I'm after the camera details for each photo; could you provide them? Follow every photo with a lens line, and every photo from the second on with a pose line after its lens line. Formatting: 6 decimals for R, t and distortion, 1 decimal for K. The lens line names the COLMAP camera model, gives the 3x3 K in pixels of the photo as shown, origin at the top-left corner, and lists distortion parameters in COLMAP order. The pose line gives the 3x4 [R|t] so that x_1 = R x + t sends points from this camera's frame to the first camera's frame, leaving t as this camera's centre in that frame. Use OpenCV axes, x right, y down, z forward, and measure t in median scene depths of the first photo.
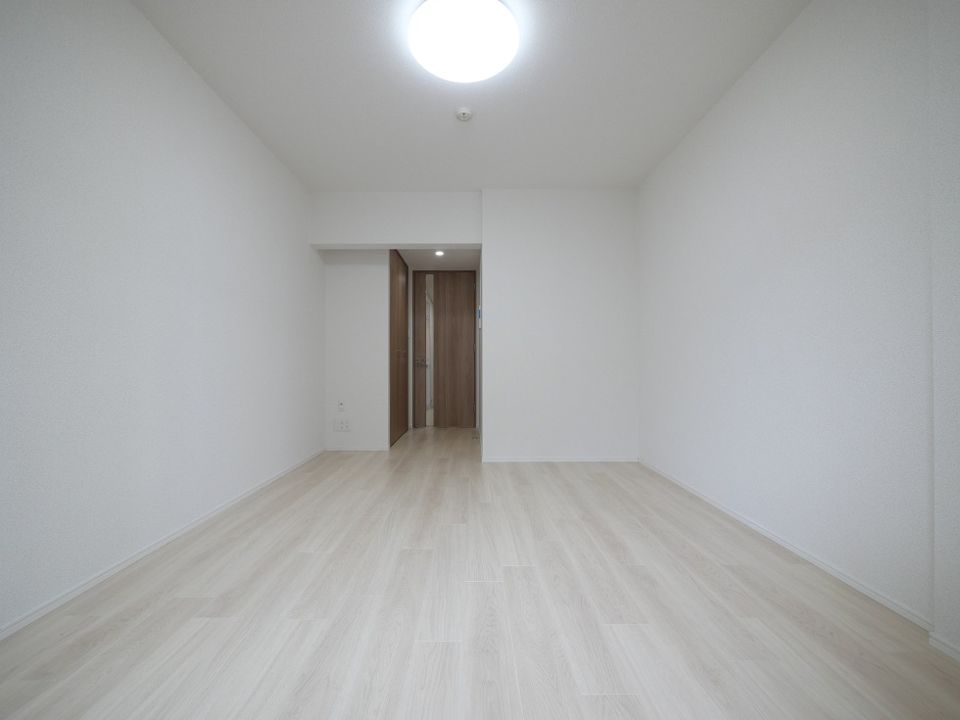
lens RADIAL K [[407.7, 0, 473.6], [0, 407.7, 362.7], [0, 0, 1]] dist [-0.001631, -0.000369]
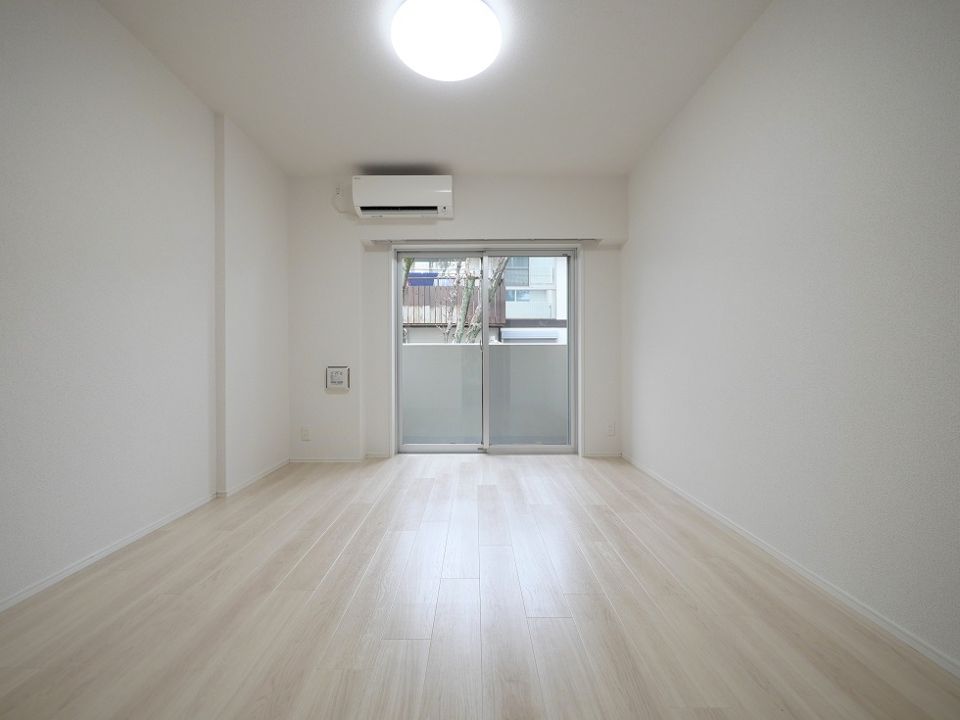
lens RADIAL K [[407.7, 0, 473.6], [0, 407.7, 362.7], [0, 0, 1]] dist [-0.001631, -0.000369]
pose [[-0.999982, 0.004493, 0.004019, -0.047214], [0.004506, 0.999985, 0.003201, 0.003585], [-0.004004, 0.003219, -0.999987, 1.020181]]
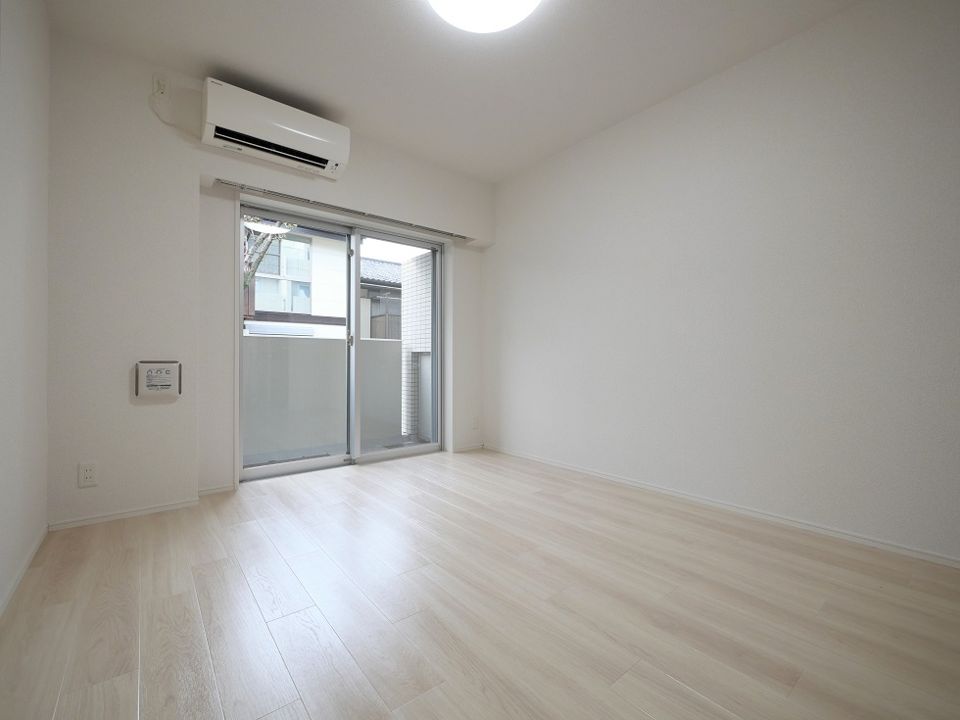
lens RADIAL K [[411.5, 0, 465.2], [0, 411.5, 357.9], [0, 0, 1]] dist [0.000513, 0.000065]
pose [[-0.789156, -0.002748, -0.614187, 0.277648], [0.003525, 0.999953, -0.009003, 0.015864], [0.614183, -0.009269, -0.789109, 0.843158]]
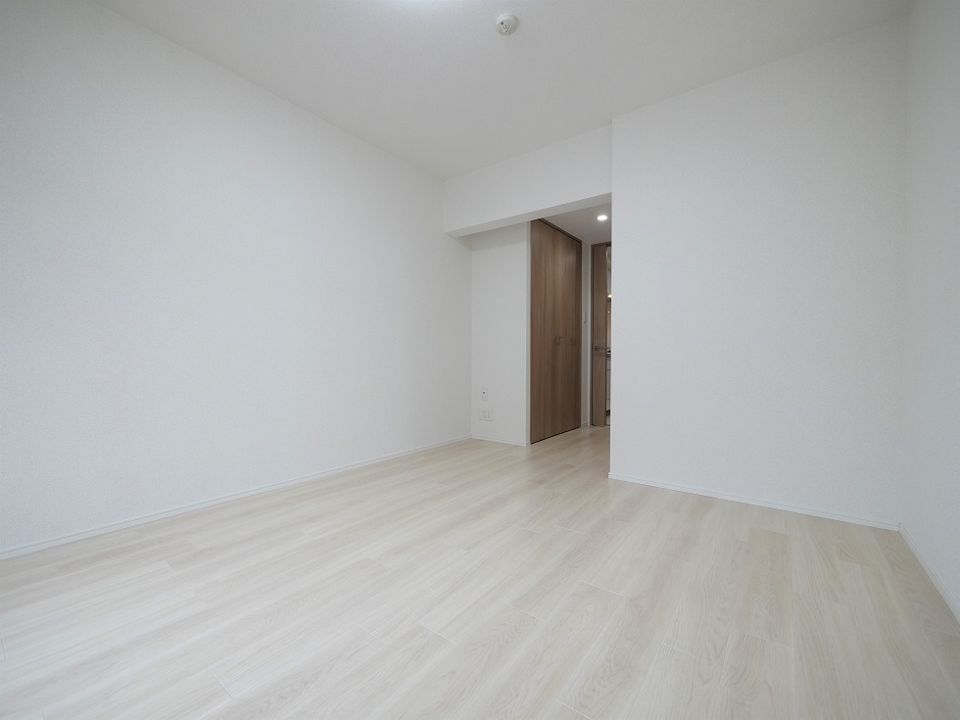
lens RADIAL K [[407.7, 0, 473.6], [0, 407.7, 362.7], [0, 0, 1]] dist [-0.001631, -0.000369]
pose [[0.794147, 0.013679, -0.607572, 0.272051], [-0.001110, 0.999778, 0.021058, 0.010033], [0.607725, -0.016049, 0.793985, 0.229552]]
